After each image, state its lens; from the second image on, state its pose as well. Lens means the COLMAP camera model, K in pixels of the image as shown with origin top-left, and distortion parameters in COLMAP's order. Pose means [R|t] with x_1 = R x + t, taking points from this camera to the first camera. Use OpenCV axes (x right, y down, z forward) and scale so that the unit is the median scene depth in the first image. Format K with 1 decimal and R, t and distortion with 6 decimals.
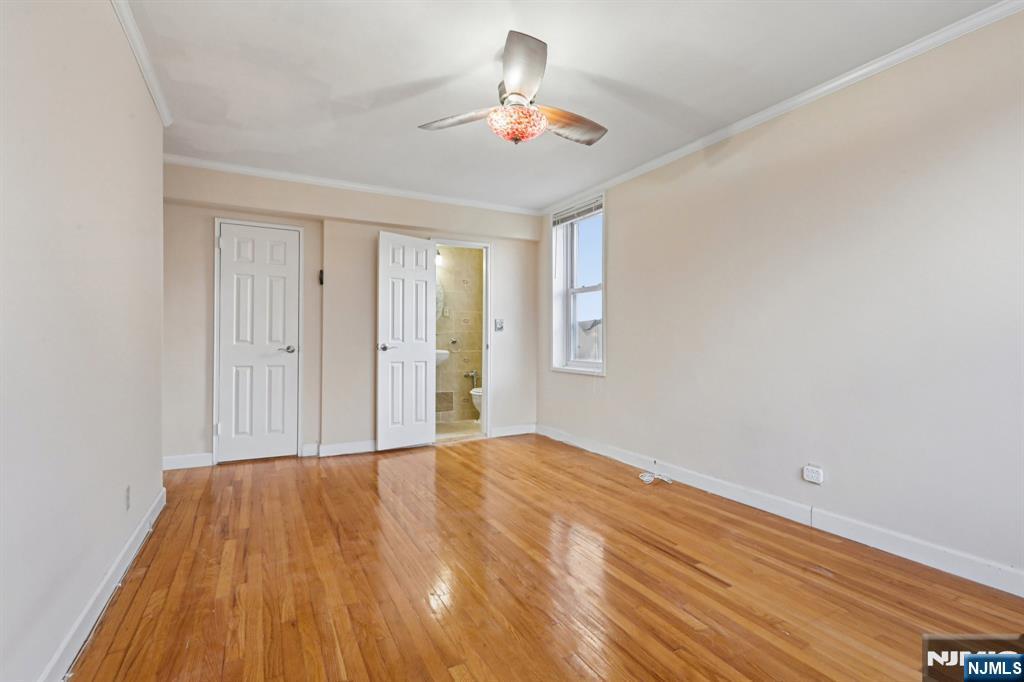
lens RADIAL K [[471.0, 0, 505.6], [0, 471.0, 339.9], [0, 0, 1]] dist [-0.001608, -0.000058]
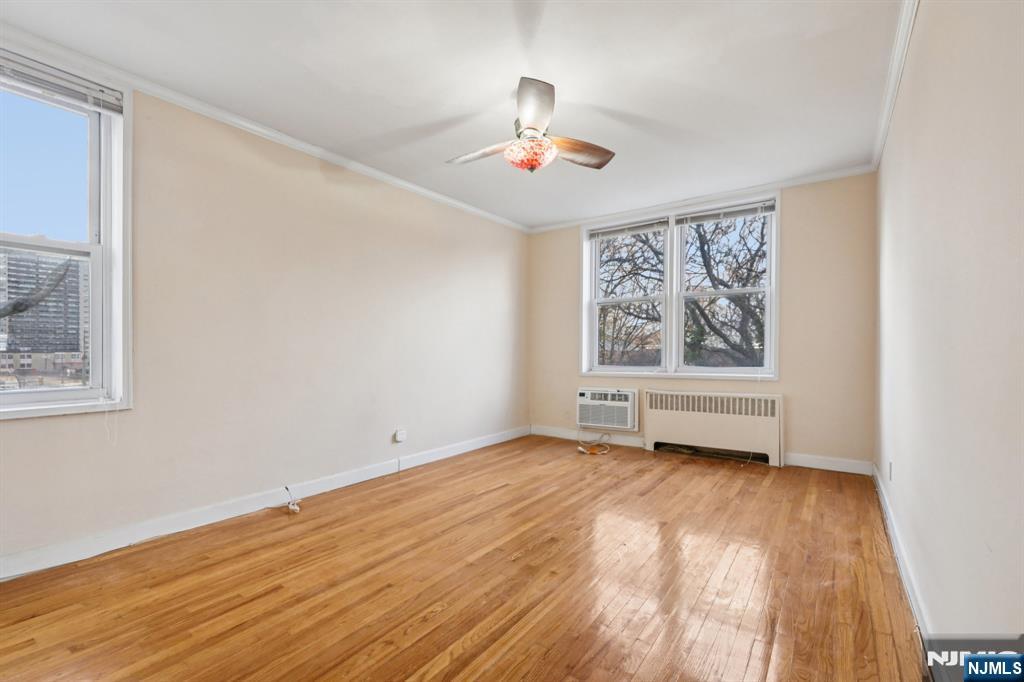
lens RADIAL K [[478.5, 0, 516.8], [0, 478.5, 355.4], [0, 0, 1]] dist [-0.000596, 0.000152]
pose [[-0.477008, -0.014807, 0.878774, -0.870844], [-0.002597, 0.999877, 0.015437, 0.001140], [-0.878895, 0.005081, -0.476988, 1.399099]]
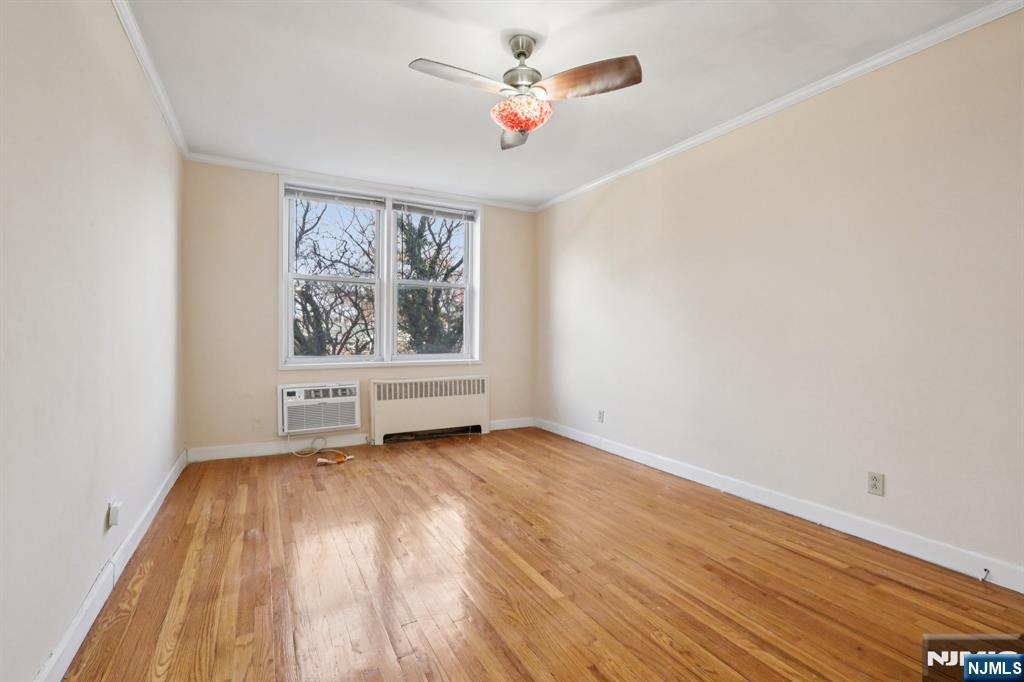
lens RADIAL K [[459.7, 0, 533.4], [0, 459.7, 347.8], [0, 0, 1]] dist [-0.003309, -0.000003]
pose [[-0.997610, -0.009978, -0.068369, 0.056370], [-0.011257, 0.999768, 0.018347, 0.008721], [0.068170, 0.019073, -0.997491, 1.744895]]
